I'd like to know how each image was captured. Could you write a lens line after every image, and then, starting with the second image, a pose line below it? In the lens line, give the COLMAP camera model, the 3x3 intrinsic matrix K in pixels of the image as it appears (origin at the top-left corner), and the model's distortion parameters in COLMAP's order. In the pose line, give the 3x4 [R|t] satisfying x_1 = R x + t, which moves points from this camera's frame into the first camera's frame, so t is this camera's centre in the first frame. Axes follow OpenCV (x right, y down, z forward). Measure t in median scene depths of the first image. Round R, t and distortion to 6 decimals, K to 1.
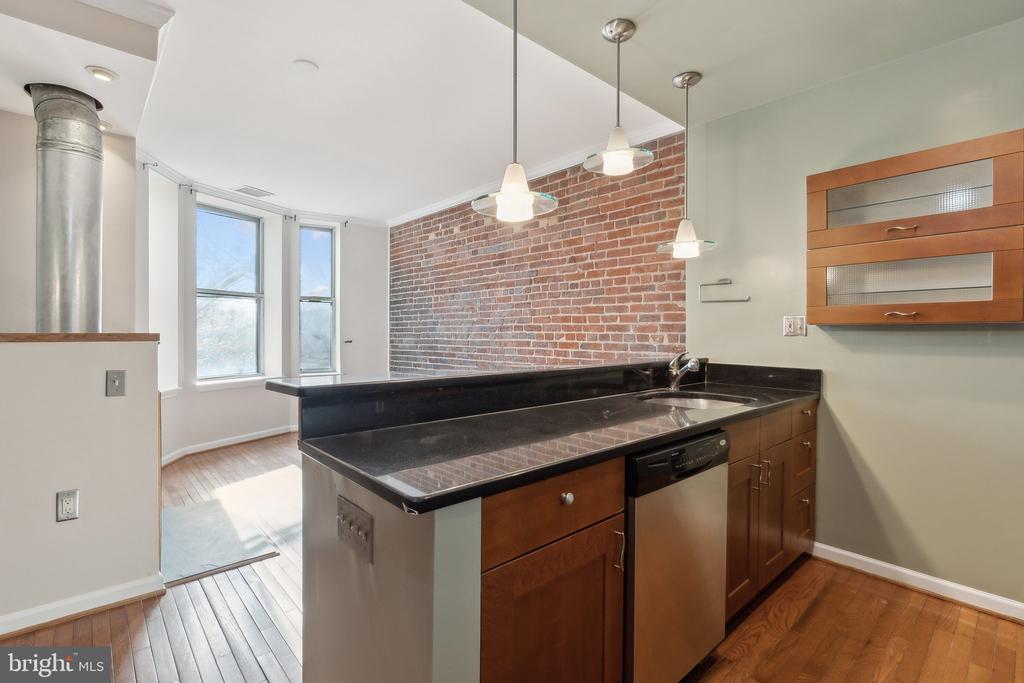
lens RADIAL K [[479.9, 0, 513.5], [0, 479.9, 336.1], [0, 0, 1]] dist [-0.009292, 0.000205]
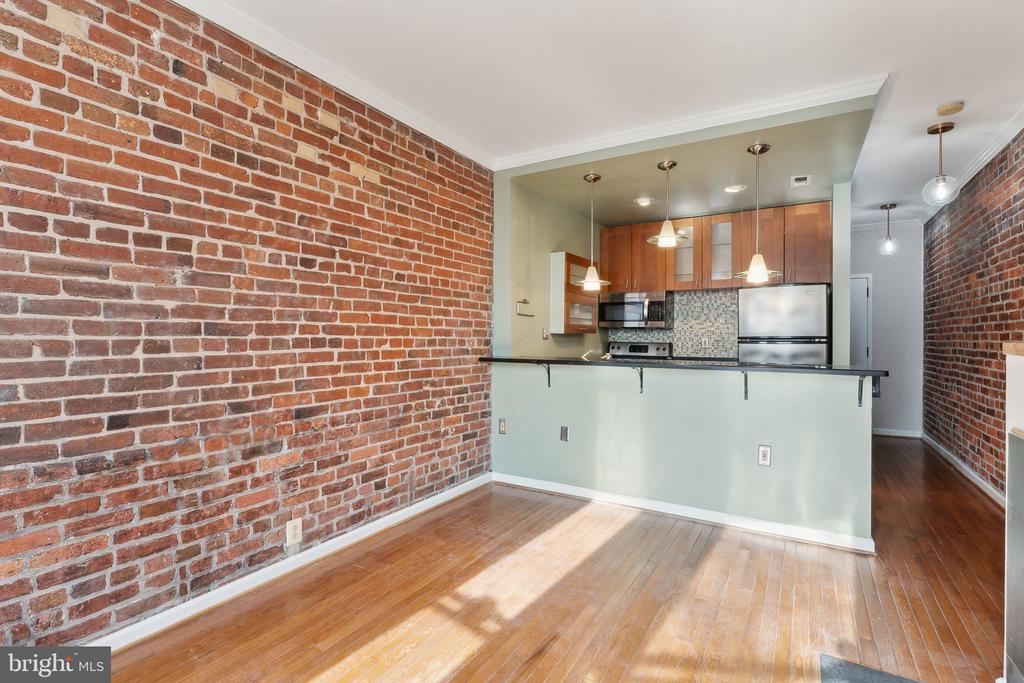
lens RADIAL K [[479.9, 0, 510.2], [0, 479.9, 340.9], [0, 0, 1]] dist [-0.009292, 0.000205]
pose [[-0.272969, -0.011360, 0.961956, -0.591375], [0.002306, 0.999920, 0.012462, -0.009492], [-0.962020, 0.005620, -0.272921, 0.921759]]
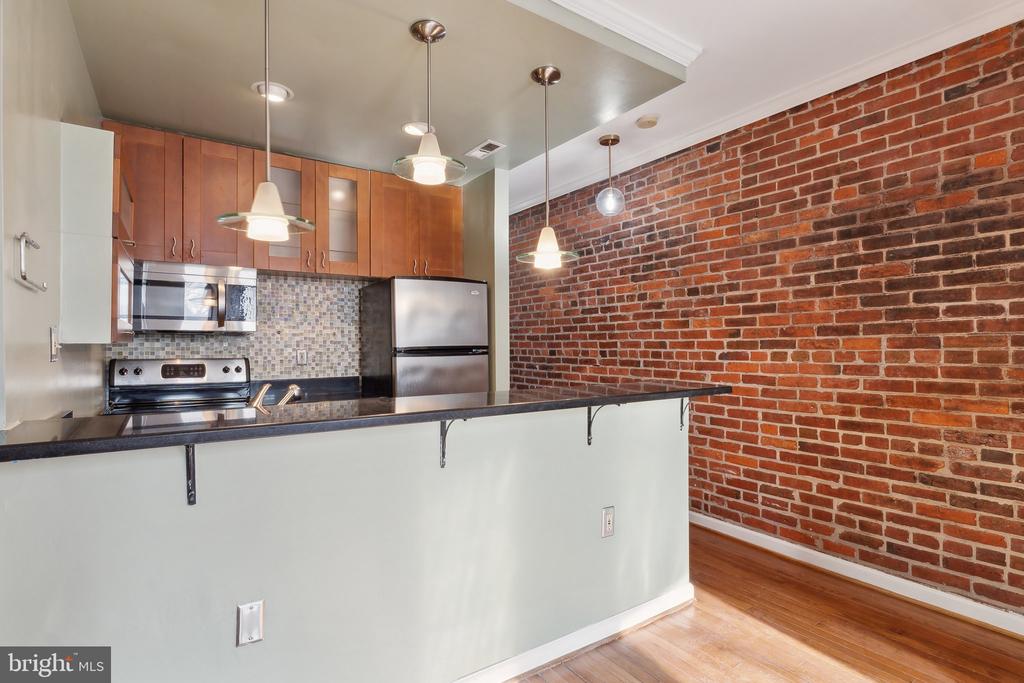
lens RADIAL K [[511.2, 0, 507.3], [0, 511.2, 342.8], [0, 0, 1]] dist [-0.005771, -0.000033]
pose [[-0.987914, 0.002248, 0.154984, -0.042476], [0.002868, 0.999989, 0.003779, -0.013214], [-0.154974, 0.004178, -0.987910, 0.895643]]
